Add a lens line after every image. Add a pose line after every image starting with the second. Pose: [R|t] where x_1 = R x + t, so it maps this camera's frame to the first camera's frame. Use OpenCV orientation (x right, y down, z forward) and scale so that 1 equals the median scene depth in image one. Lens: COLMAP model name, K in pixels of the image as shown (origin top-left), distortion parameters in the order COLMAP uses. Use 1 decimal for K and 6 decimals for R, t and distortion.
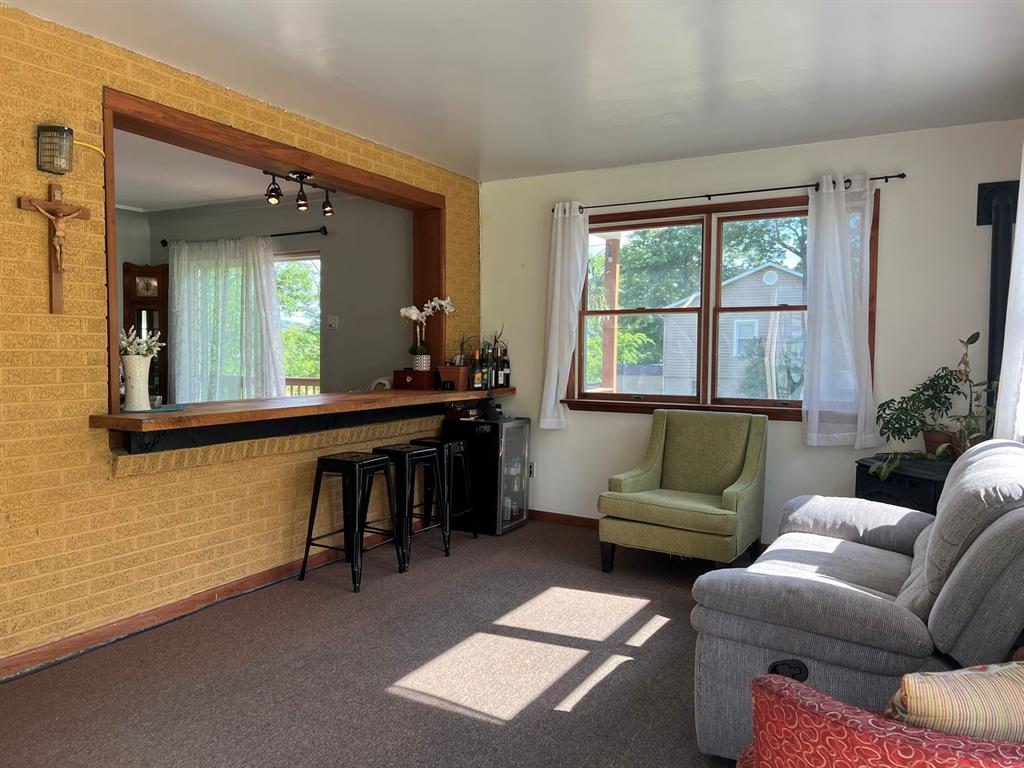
lens RADIAL K [[769.2, 0, 506.5], [0, 769.2, 388.3], [0, 0, 1]] dist [0.003550, -0.002900]
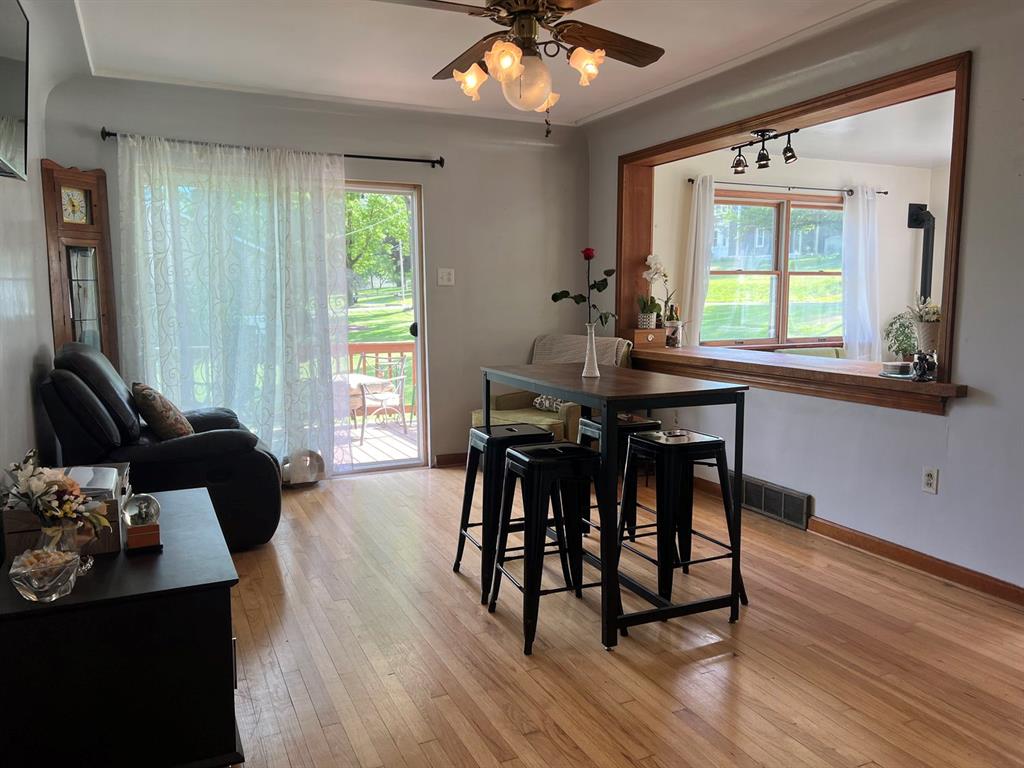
lens RADIAL K [[769.2, 0, 511.8], [0, 769.2, 383.4], [0, 0, 1]] dist [0.003550, -0.002900]
pose [[0.583895, -0.105372, 0.804962, -1.115312], [0.047376, 0.994274, 0.095789, -0.062304], [-0.810446, -0.017794, 0.585543, 0.598512]]
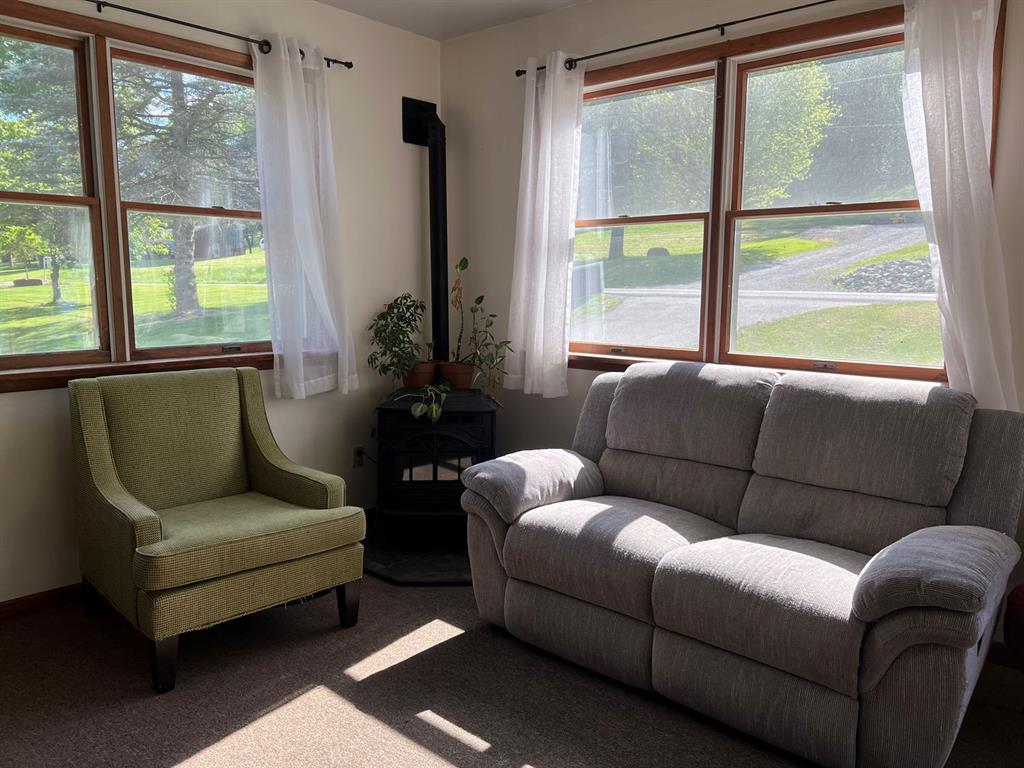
lens RADIAL K [[769.2, 0, 508.8], [0, 769.2, 386.8], [0, 0, 1]] dist [0.003550, -0.002900]
pose [[0.200247, -0.137683, 0.970023, -0.276543], [0.050074, 0.990221, 0.130213, -0.024362], [-0.978465, 0.022499, 0.205184, 0.580231]]
